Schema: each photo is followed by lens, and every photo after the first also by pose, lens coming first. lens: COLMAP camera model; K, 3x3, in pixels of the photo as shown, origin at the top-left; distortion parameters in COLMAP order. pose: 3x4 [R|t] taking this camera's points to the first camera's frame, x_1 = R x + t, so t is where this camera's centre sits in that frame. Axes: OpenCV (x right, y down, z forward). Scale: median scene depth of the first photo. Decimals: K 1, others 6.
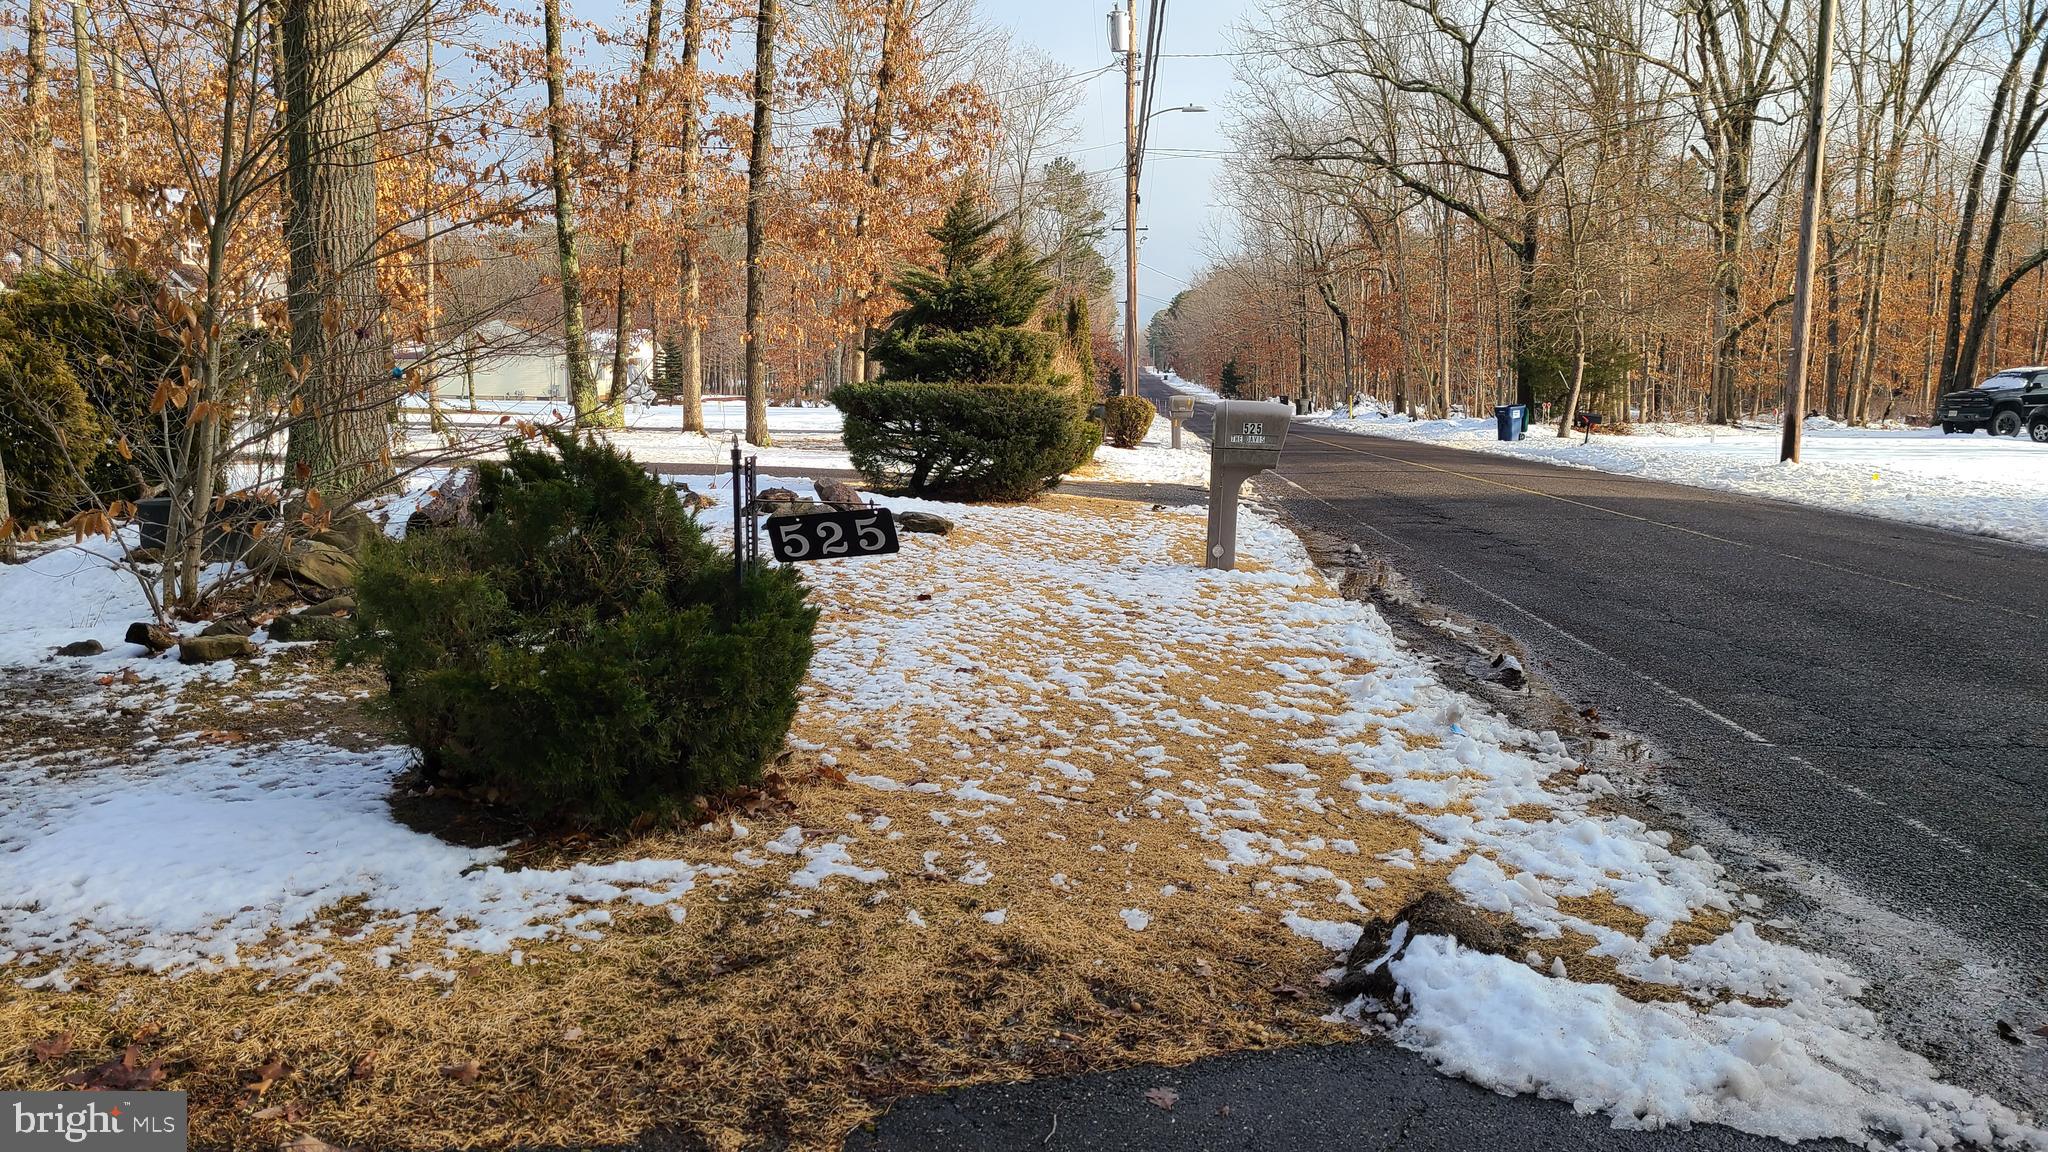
lens RADIAL K [[1532.2, 0, 1021.5], [0, 1532.2, 576.3], [0, 0, 1]] dist [0.038975, -0.001069]
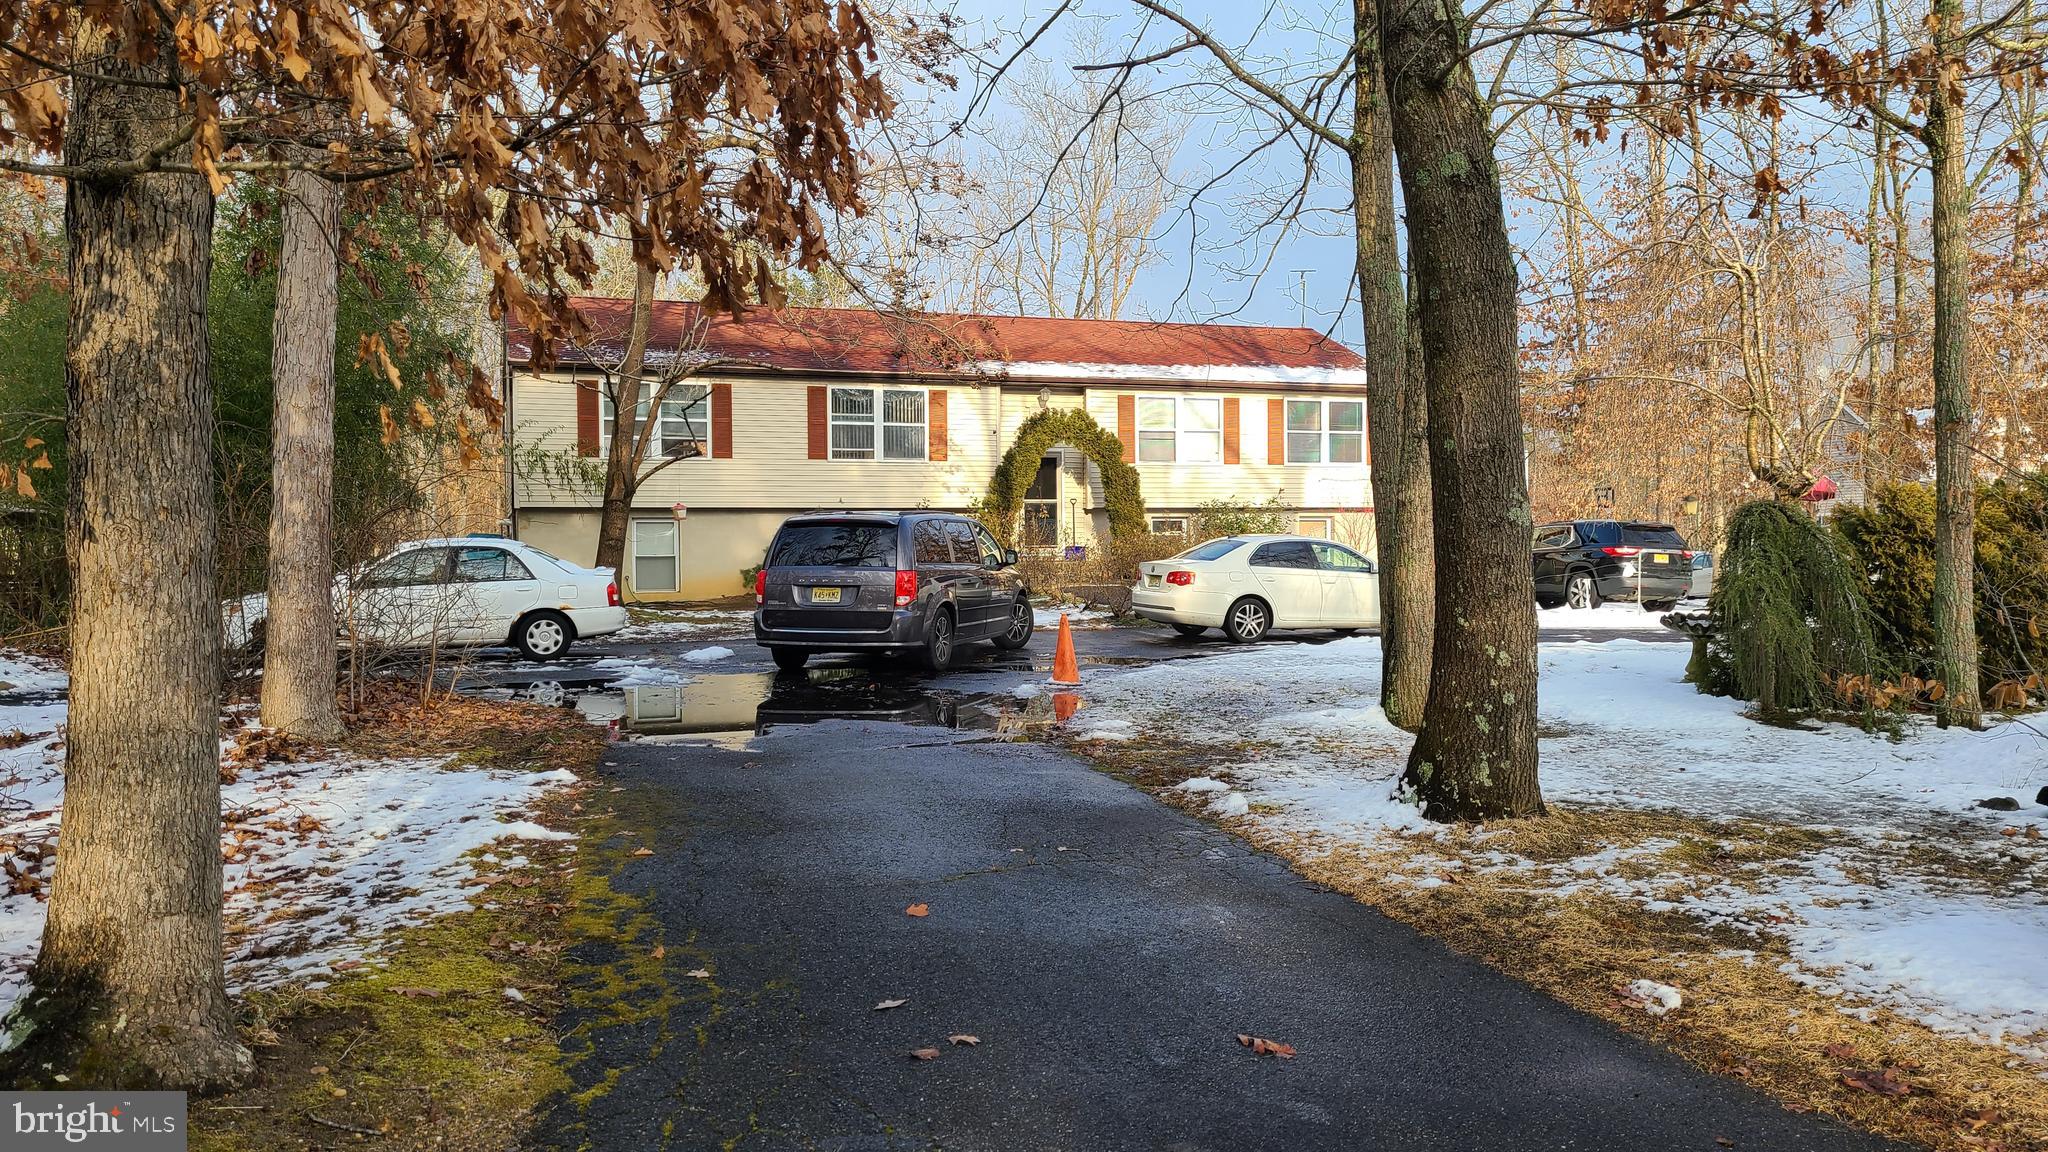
lens RADIAL K [[1532.2, 0, 1024.9], [0, 1532.2, 575.3], [0, 0, 1]] dist [0.038975, -0.001069]
pose [[0.392156, -0.001888, -0.919897, 0.182992], [-0.110336, 0.992682, -0.049074, 0.018559], [0.913258, 0.120743, 0.389077, -0.120475]]
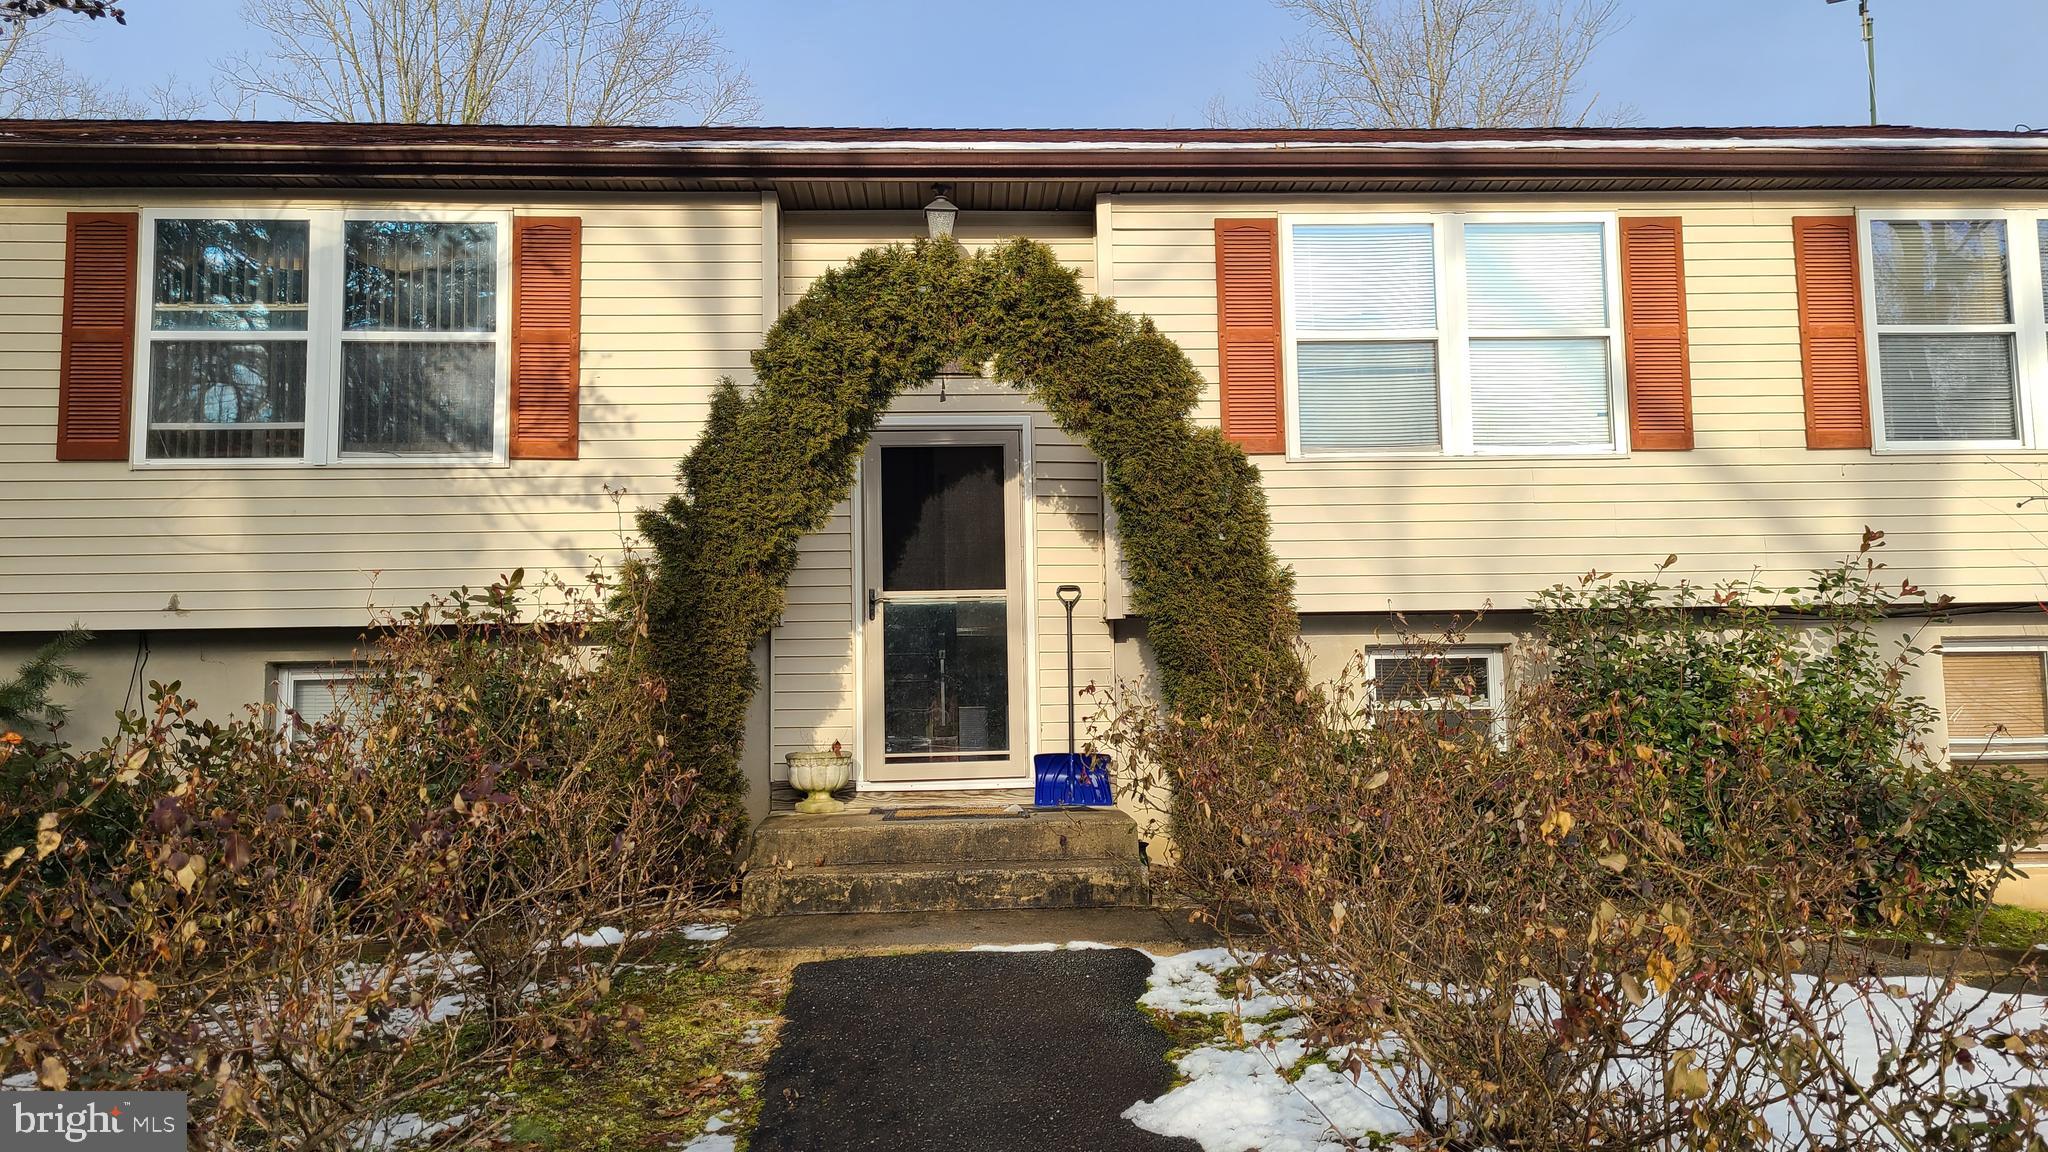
lens RADIAL K [[1532.2, 0, 1016.5], [0, 1532.2, 576.2], [0, 0, 1]] dist [0.038975, -0.001069]
pose [[0.105842, -0.110867, -0.988183, -0.205178], [-0.119474, 0.985148, -0.123323, -0.023511], [0.987180, 0.131115, 0.091024, 0.113914]]
